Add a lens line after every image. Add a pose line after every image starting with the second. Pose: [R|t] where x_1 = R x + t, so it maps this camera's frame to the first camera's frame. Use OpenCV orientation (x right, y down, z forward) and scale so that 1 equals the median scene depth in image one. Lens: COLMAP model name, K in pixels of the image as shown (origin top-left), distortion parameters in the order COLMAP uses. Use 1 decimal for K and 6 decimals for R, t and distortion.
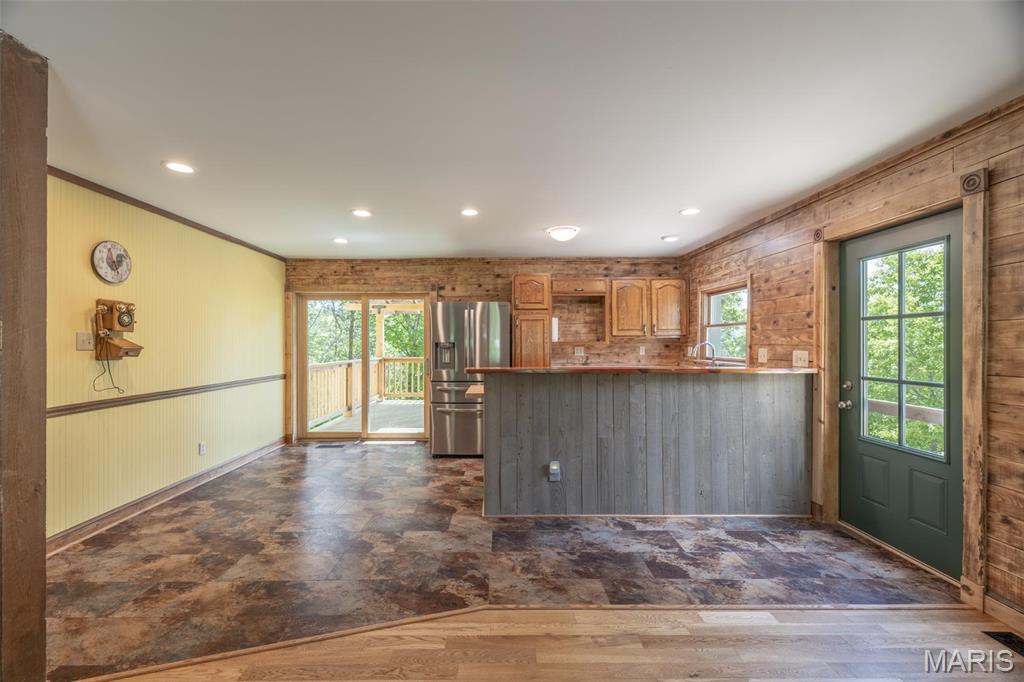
lens RADIAL K [[426.1, 0, 504.1], [0, 426.1, 343.3], [0, 0, 1]] dist [-0.000739, -0.000243]
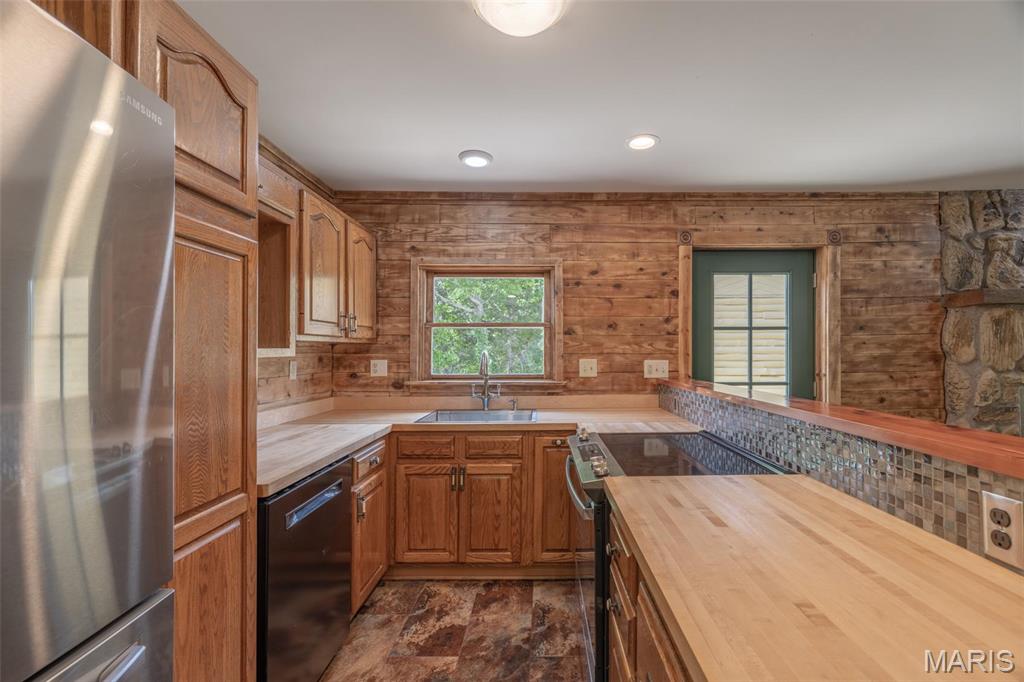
lens RADIAL K [[445.5, 0, 547.1], [0, 445.5, 345.7], [0, 0, 1]] dist [0.002511, -0.000040]
pose [[-0.000091, 0.012574, 0.999921, -0.248037], [0.005322, 0.999907, -0.012574, -0.001985], [-0.999986, 0.005320, -0.000158, 1.284694]]
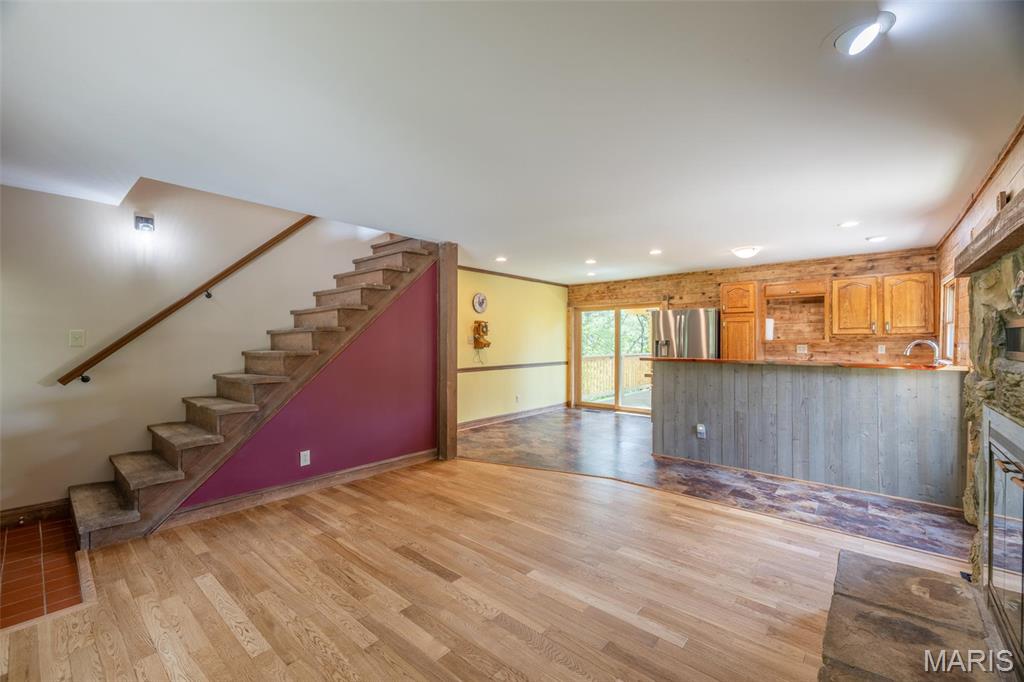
lens RADIAL K [[426.1, 0, 504.1], [0, 426.1, 343.3], [0, 0, 1]] dist [-0.000739, -0.000243]
pose [[0.748092, 0.005255, -0.663574, 0.567489], [-0.001623, 0.999980, 0.006090, -0.001211], [0.663593, -0.003479, 0.748086, -0.500742]]
